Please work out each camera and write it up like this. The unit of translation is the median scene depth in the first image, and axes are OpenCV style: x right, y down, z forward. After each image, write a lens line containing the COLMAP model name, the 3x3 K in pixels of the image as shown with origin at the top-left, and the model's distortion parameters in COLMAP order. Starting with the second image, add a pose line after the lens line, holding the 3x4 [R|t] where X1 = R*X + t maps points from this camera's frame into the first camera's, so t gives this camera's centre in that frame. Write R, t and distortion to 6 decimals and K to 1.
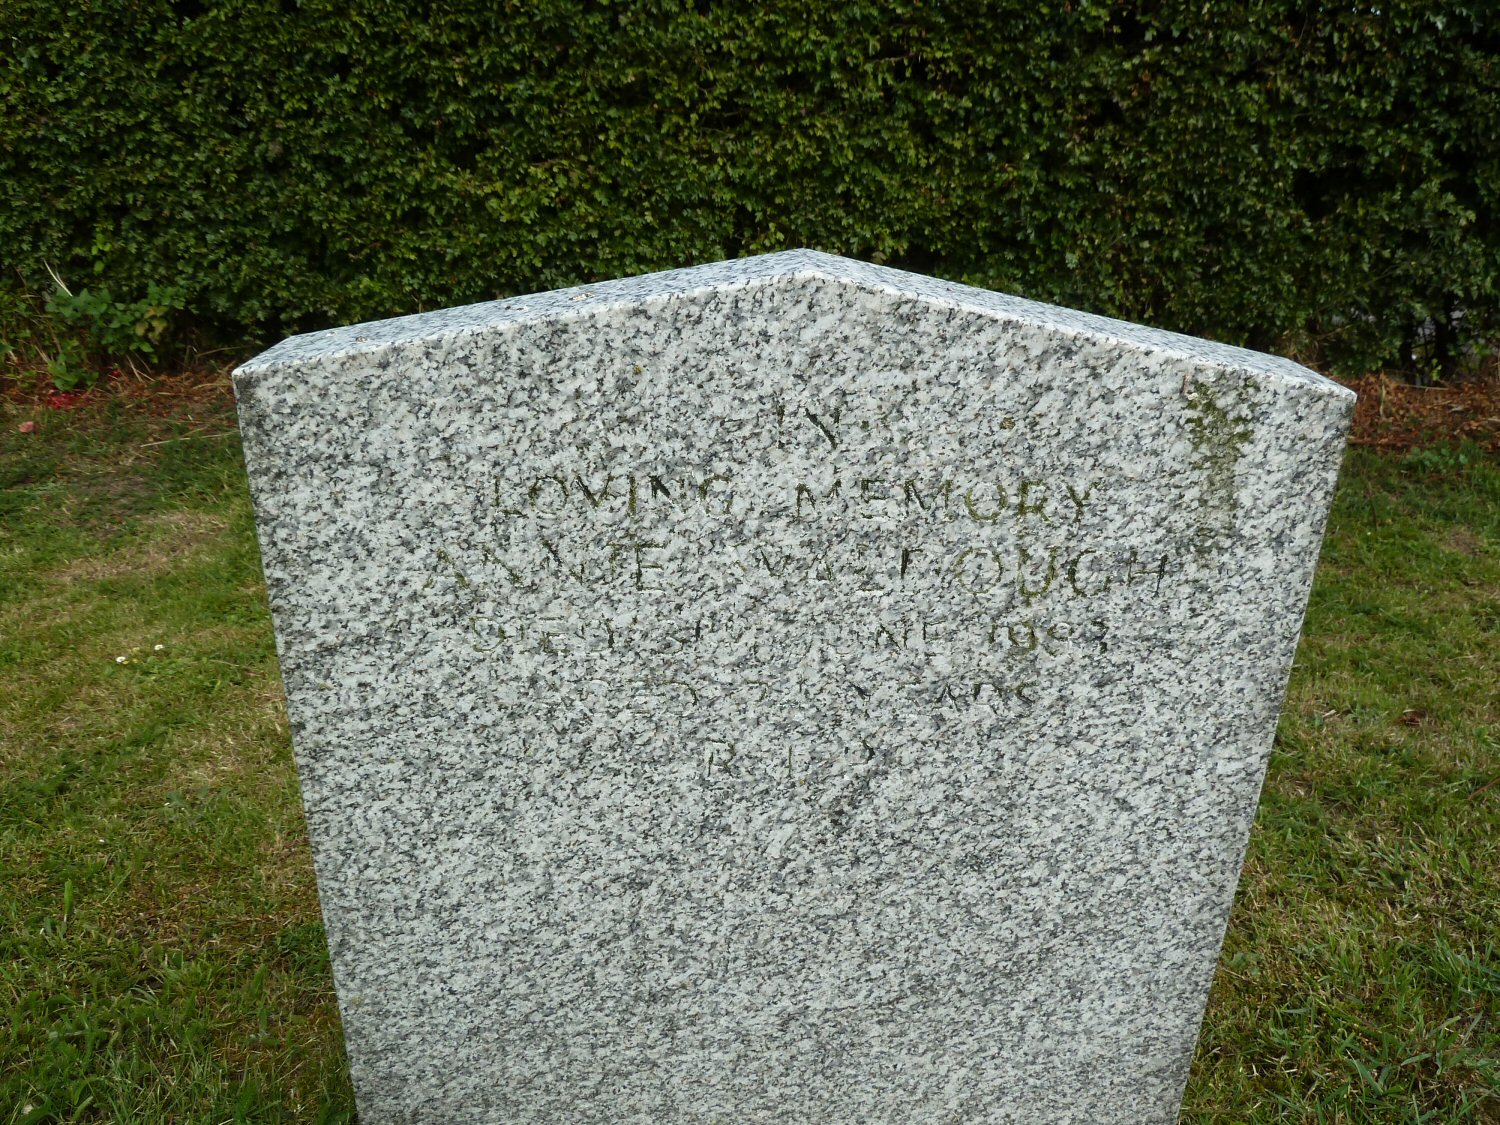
lens RADIAL K [[1083.1, 0, 756.9], [0, 1083.1, 567.6], [0, 0, 1]] dist [-0.036404, 0.008569]
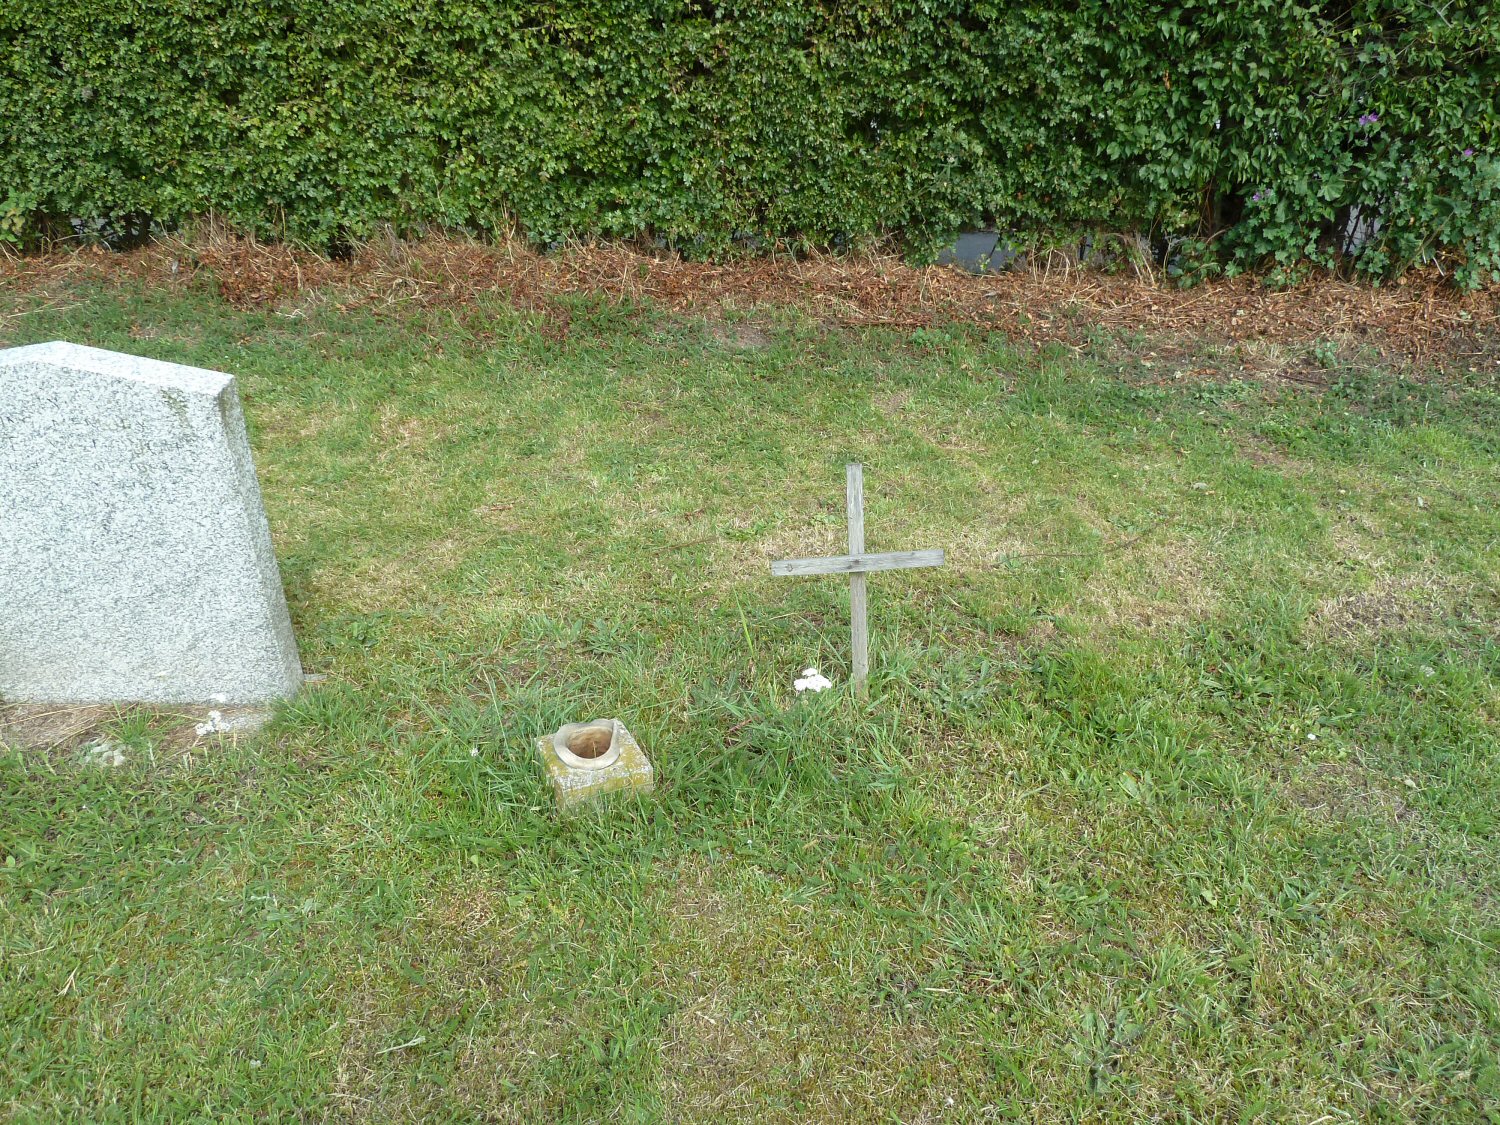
lens RADIAL K [[1083.1, 0, 746.8], [0, 1083.1, 551.6], [0, 0, 1]] dist [-0.036404, 0.008569]
pose [[0.999887, 0.014433, -0.004089, 0.409847], [-0.013629, 0.987919, 0.154369, -0.039959], [0.006267, -0.154296, 0.988005, -0.422860]]
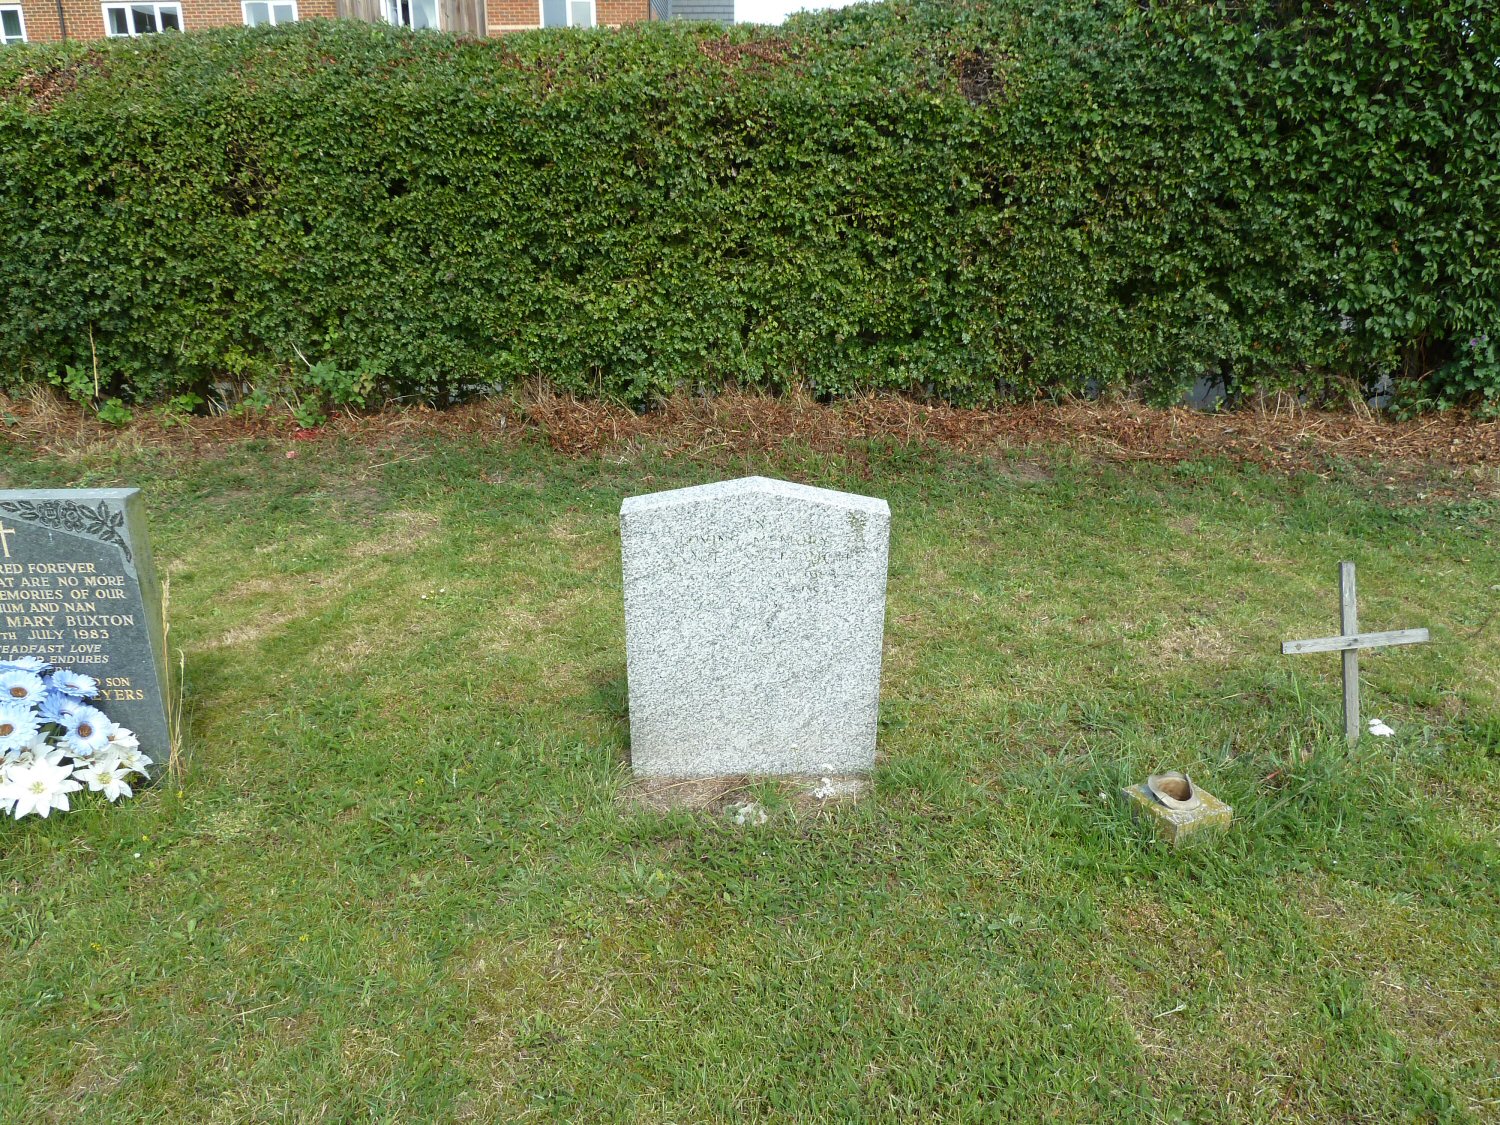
lens RADIAL K [[1083.1, 0, 754.6], [0, 1083.1, 566.5], [0, 0, 1]] dist [-0.036404, 0.008569]
pose [[0.999747, -0.008066, -0.021000, 0.023804], [0.008841, 0.999274, 0.037068, -0.022727], [0.020686, -0.037244, 0.999092, -0.595588]]
